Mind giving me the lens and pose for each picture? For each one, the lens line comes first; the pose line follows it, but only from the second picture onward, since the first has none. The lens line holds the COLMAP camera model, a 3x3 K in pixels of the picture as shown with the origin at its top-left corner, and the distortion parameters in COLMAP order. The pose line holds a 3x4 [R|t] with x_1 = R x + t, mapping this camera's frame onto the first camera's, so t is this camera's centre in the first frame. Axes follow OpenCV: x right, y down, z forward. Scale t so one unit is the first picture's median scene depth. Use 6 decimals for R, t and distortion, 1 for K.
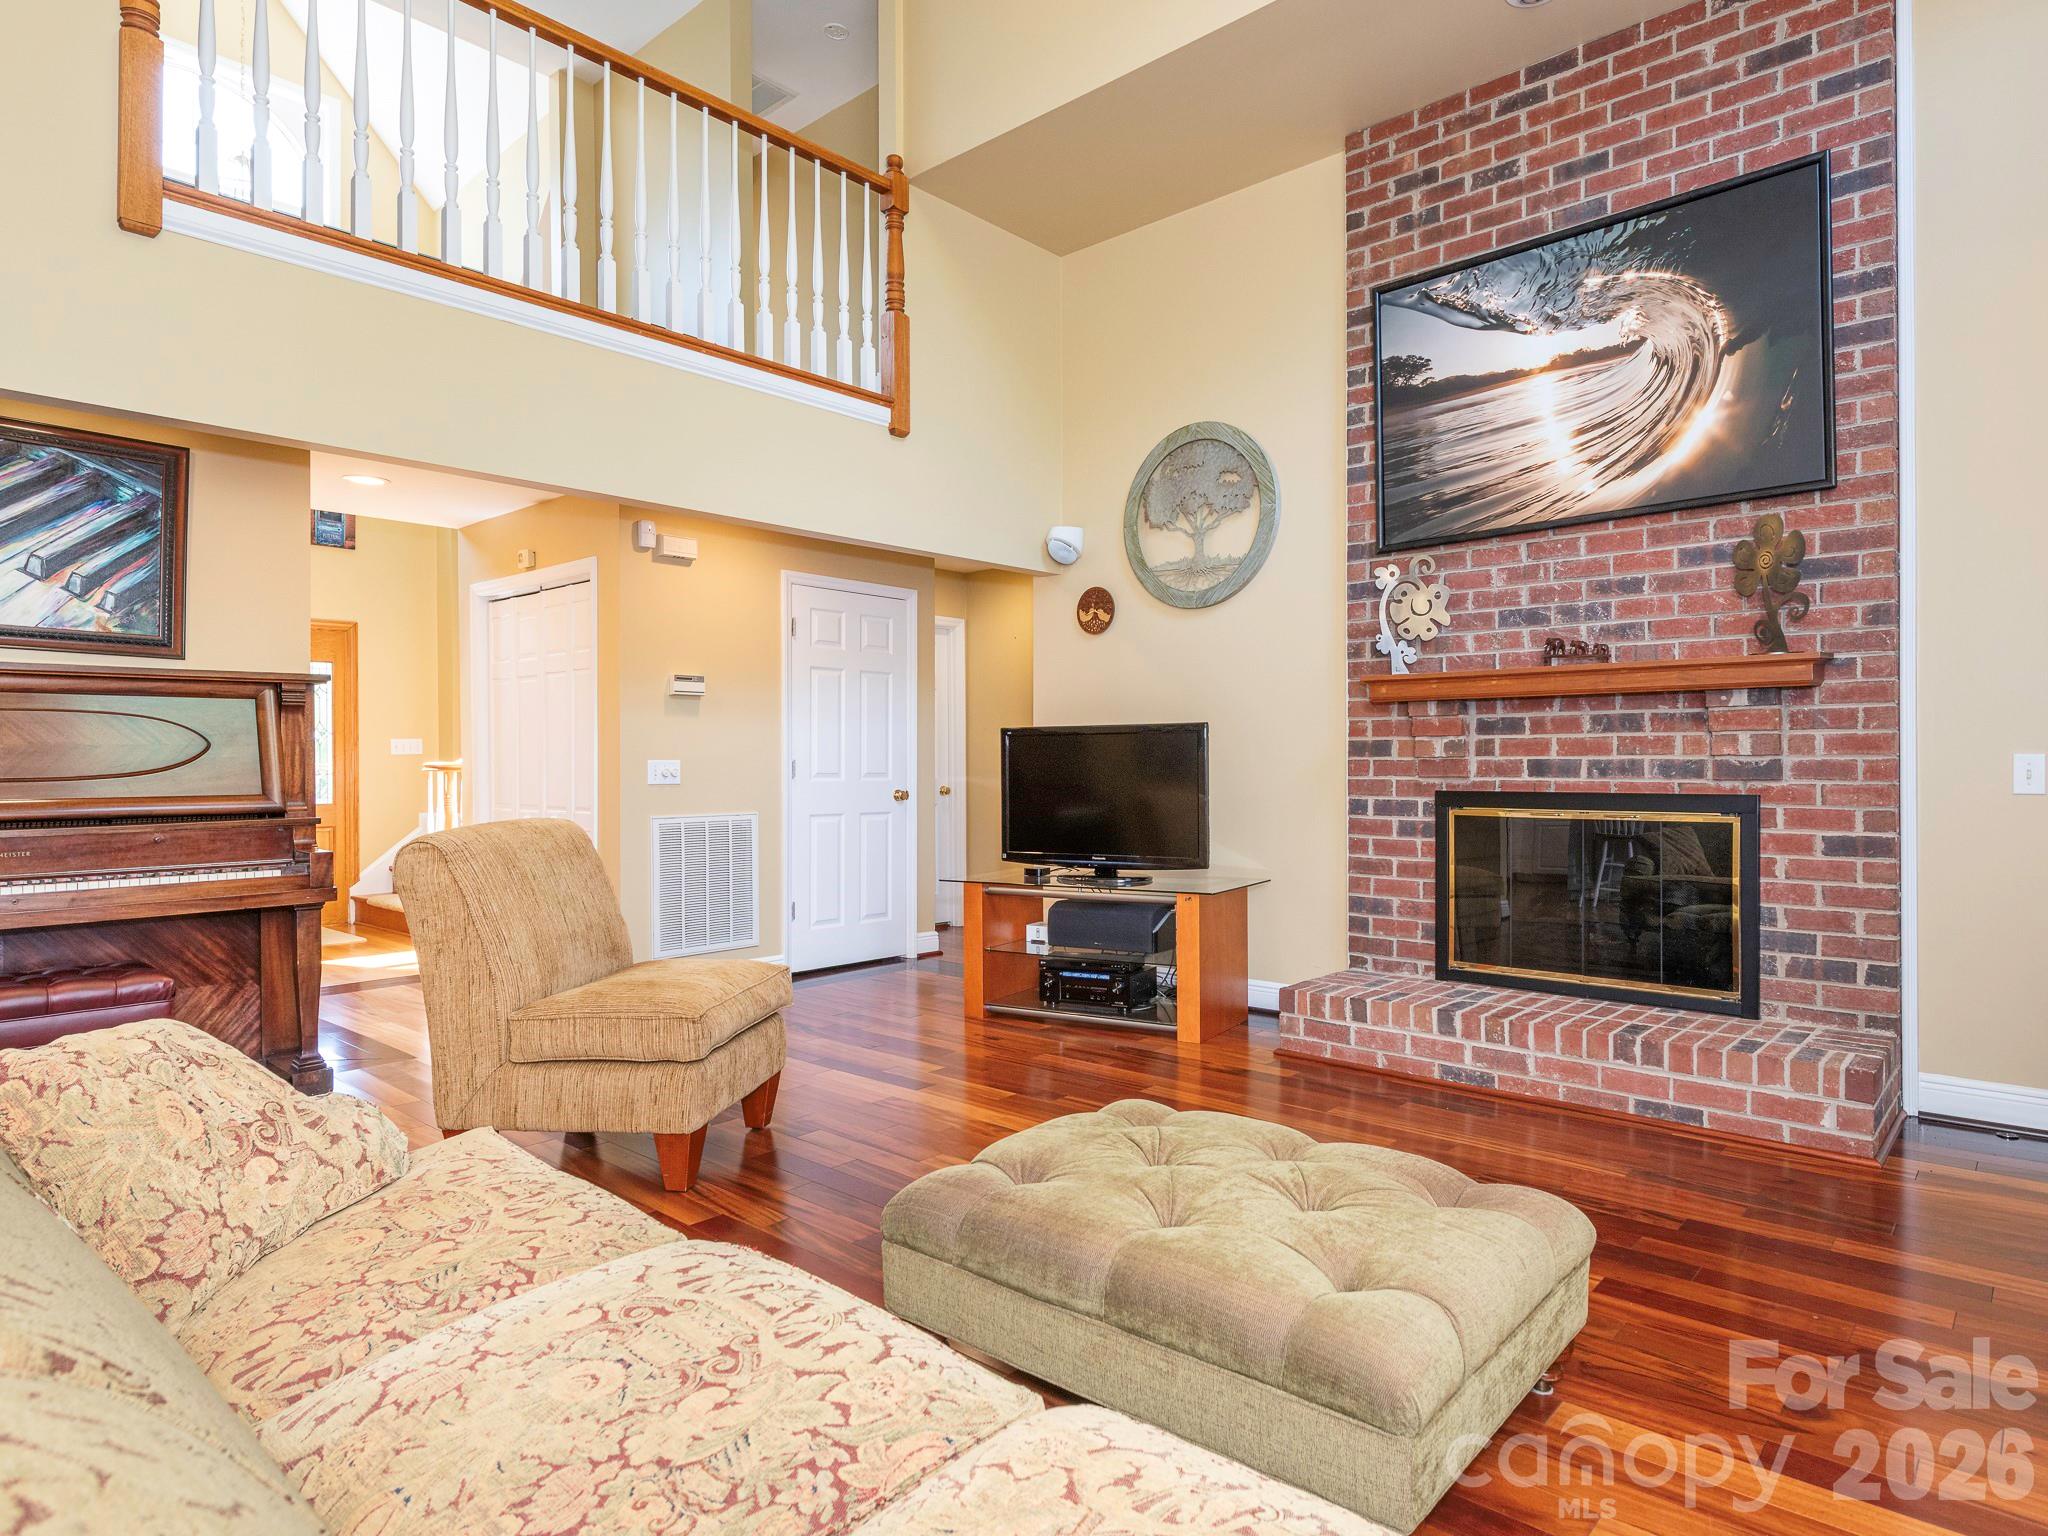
lens RADIAL K [[1146.7, 0, 1020.2], [0, 1146.7, 761.4], [0, 0, 1]] dist [-0.011423, -0.005904]
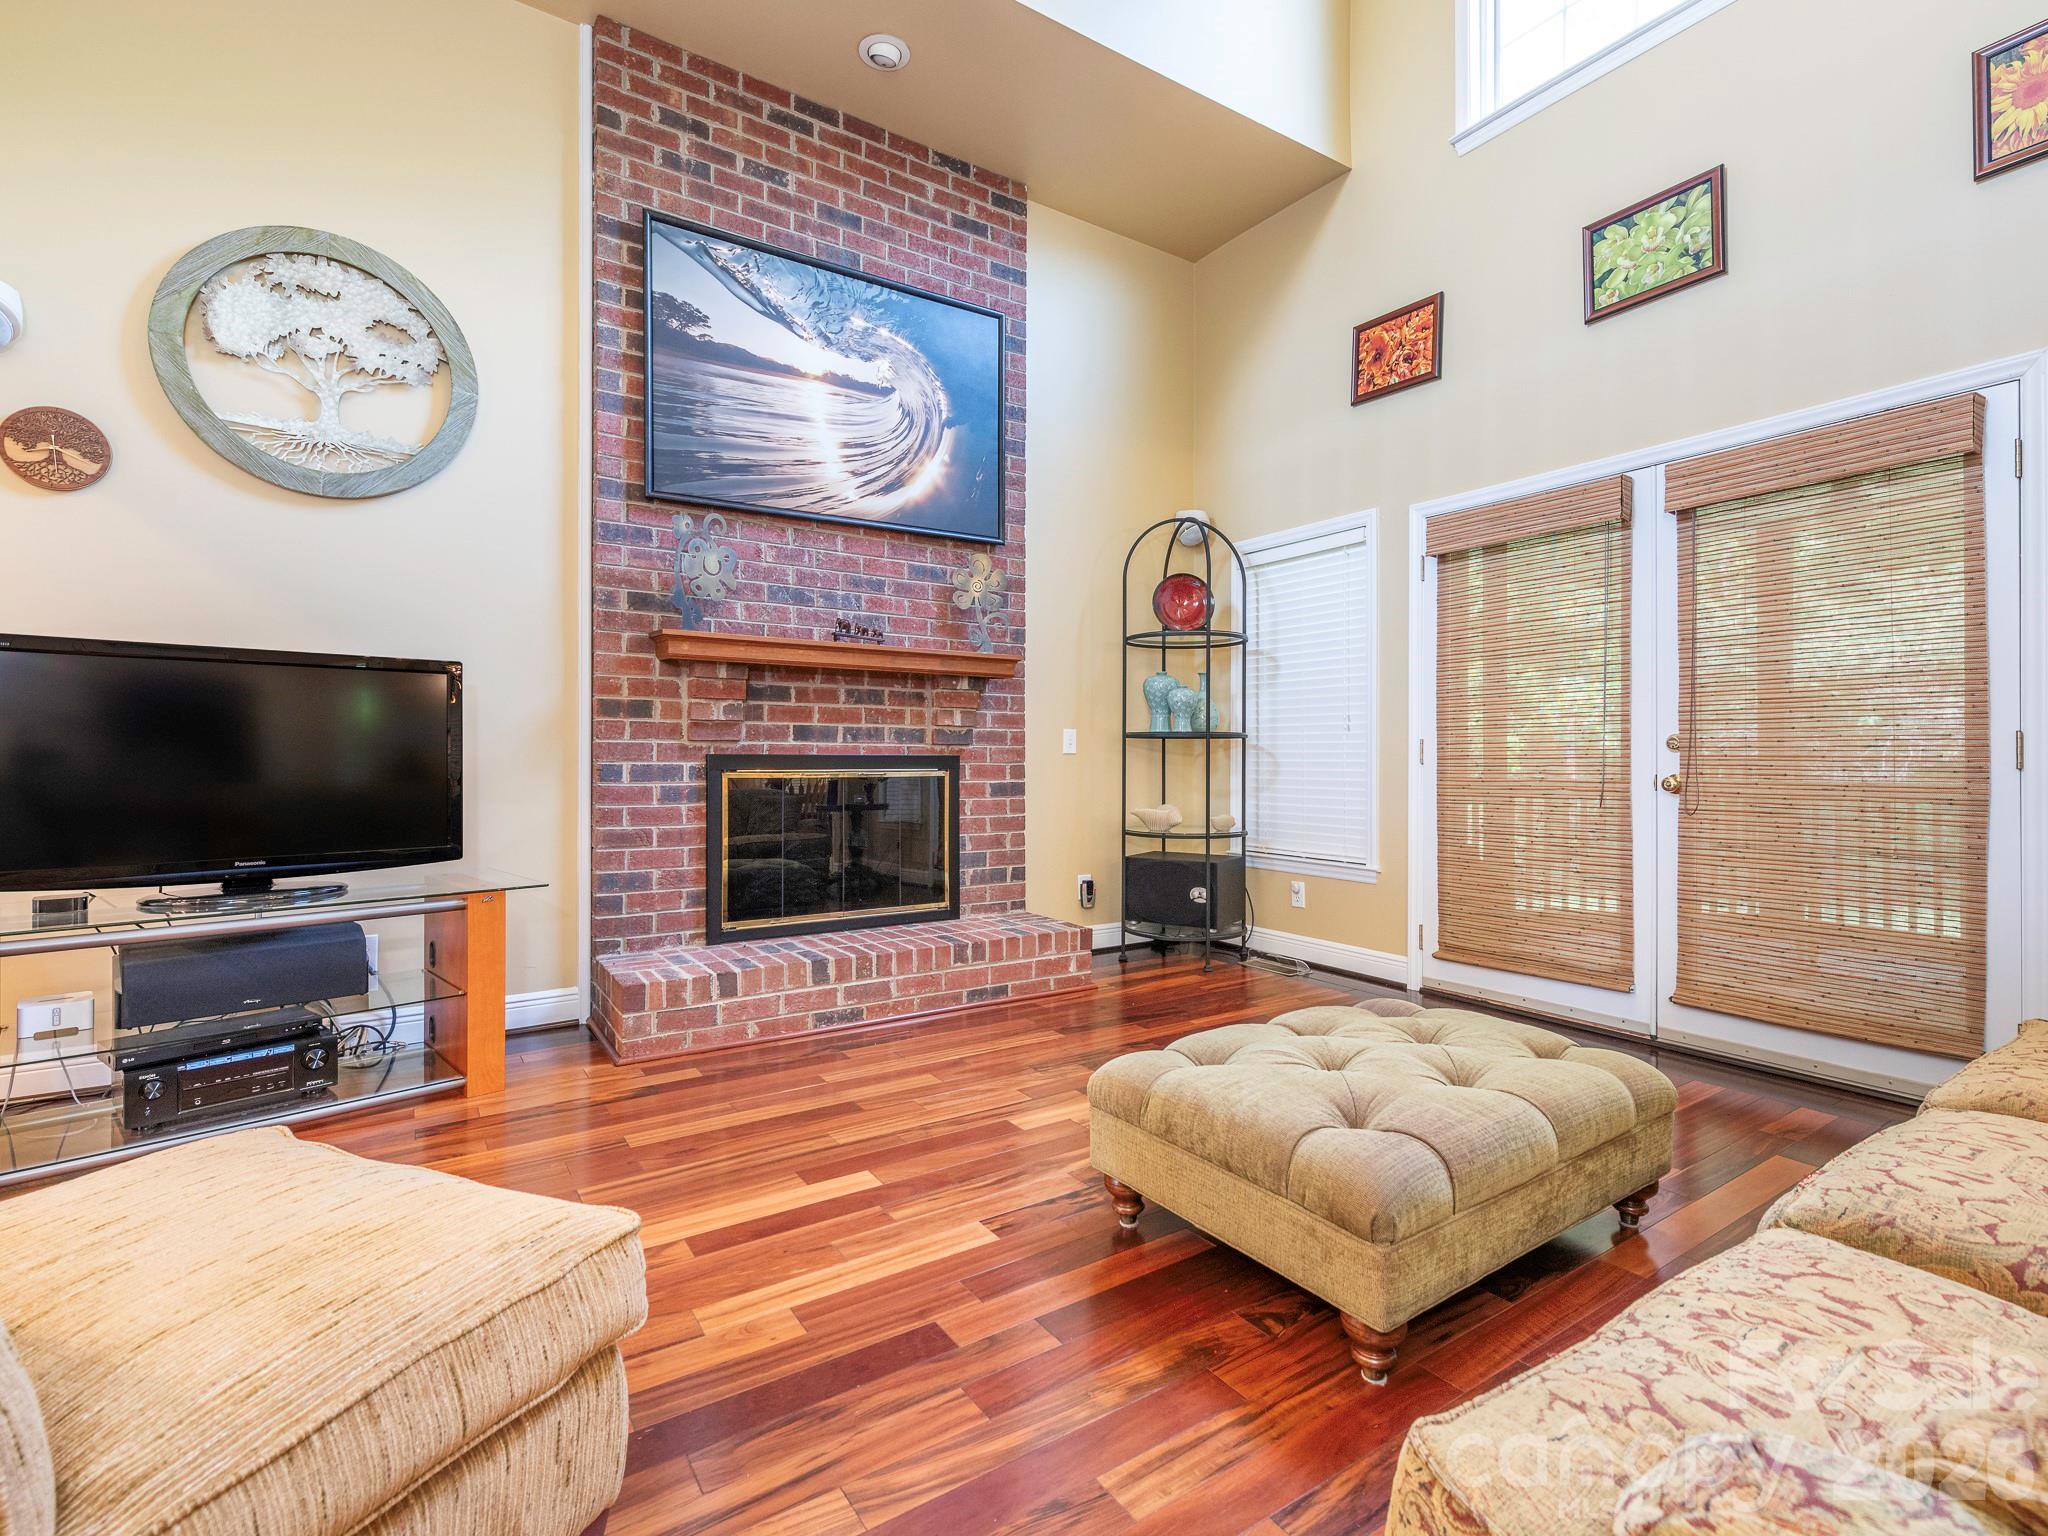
lens RADIAL K [[971.4, 0, 1028.7], [0, 971.4, 760.6], [0, 0, 1]] dist [0.000723, -0.002133]
pose [[0.226113, 0.006782, 0.974078, -0.415162], [-0.003393, 0.999975, -0.006175, 0.037392], [-0.974095, -0.001909, 0.226130, 0.571386]]
